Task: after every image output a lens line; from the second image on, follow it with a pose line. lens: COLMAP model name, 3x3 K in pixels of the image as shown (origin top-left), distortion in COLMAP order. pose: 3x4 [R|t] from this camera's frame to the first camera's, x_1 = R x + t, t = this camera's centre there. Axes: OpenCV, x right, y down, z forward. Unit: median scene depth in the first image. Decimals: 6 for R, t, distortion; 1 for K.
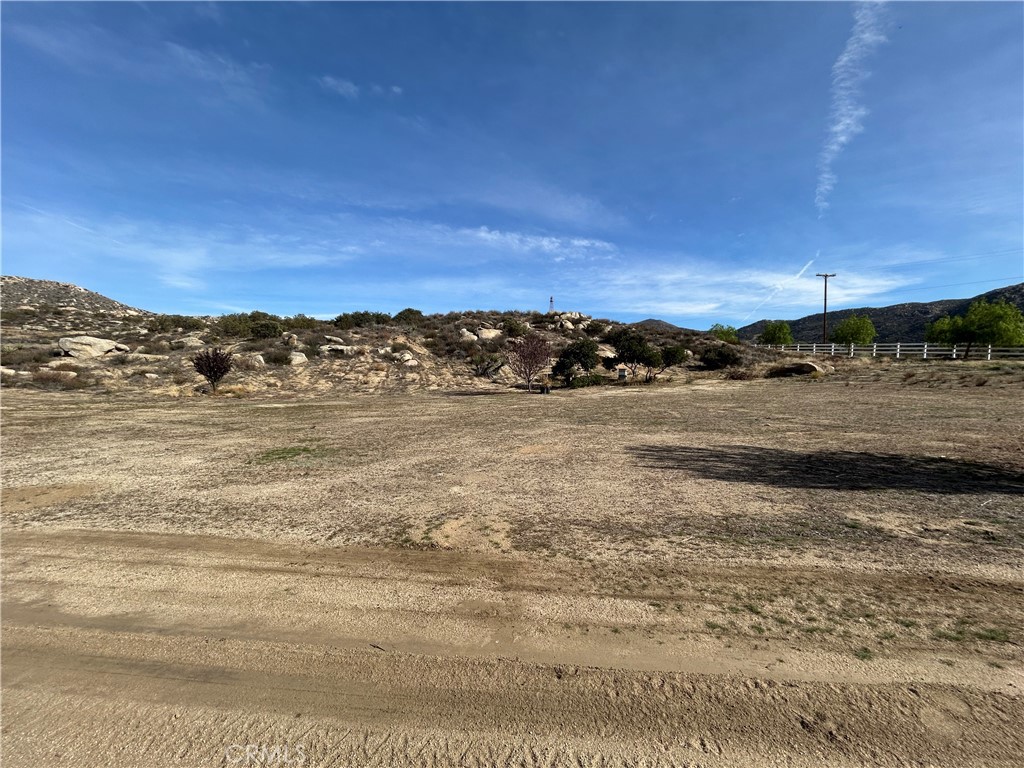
lens RADIAL K [[412.1, 0, 498.8], [0, 412.1, 384.2], [0, 0, 1]] dist [0.011878, -0.000482]
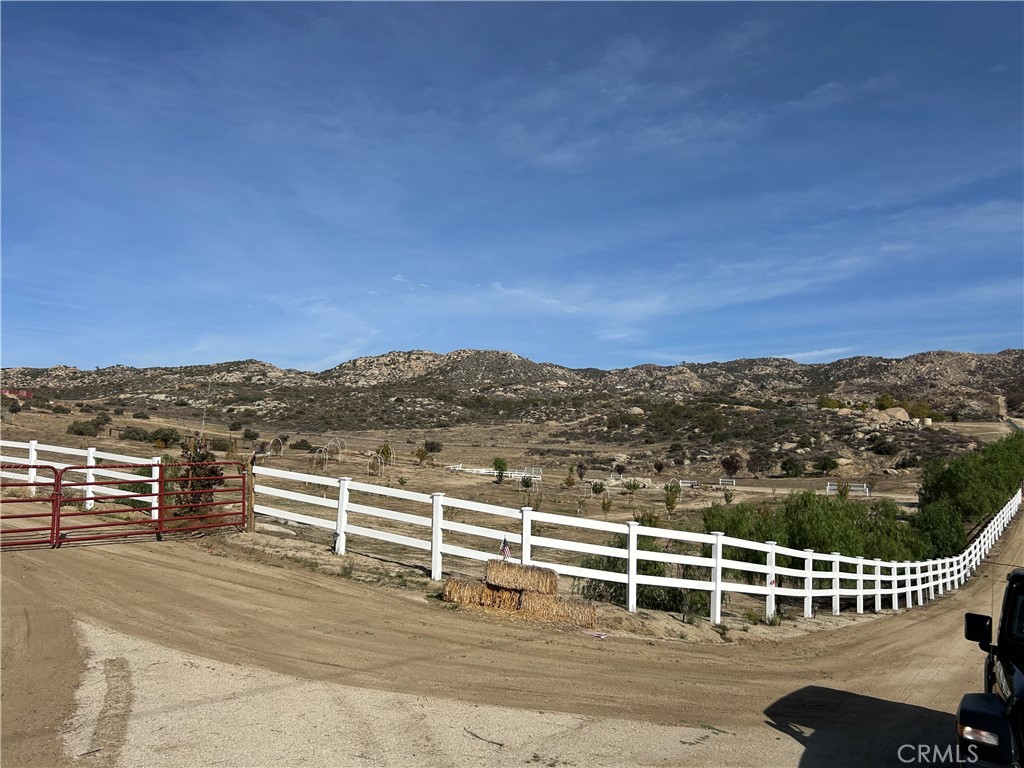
lens RADIAL K [[774.1, 0, 522.2], [0, 774.1, 389.3], [0, 0, 1]] dist [0.045180, -0.005075]
pose [[0.736581, -0.050921, -0.674429, 1.563464], [-0.015797, 0.995595, -0.092423, -0.041703], [0.676165, 0.078731, 0.732532, -2.497321]]
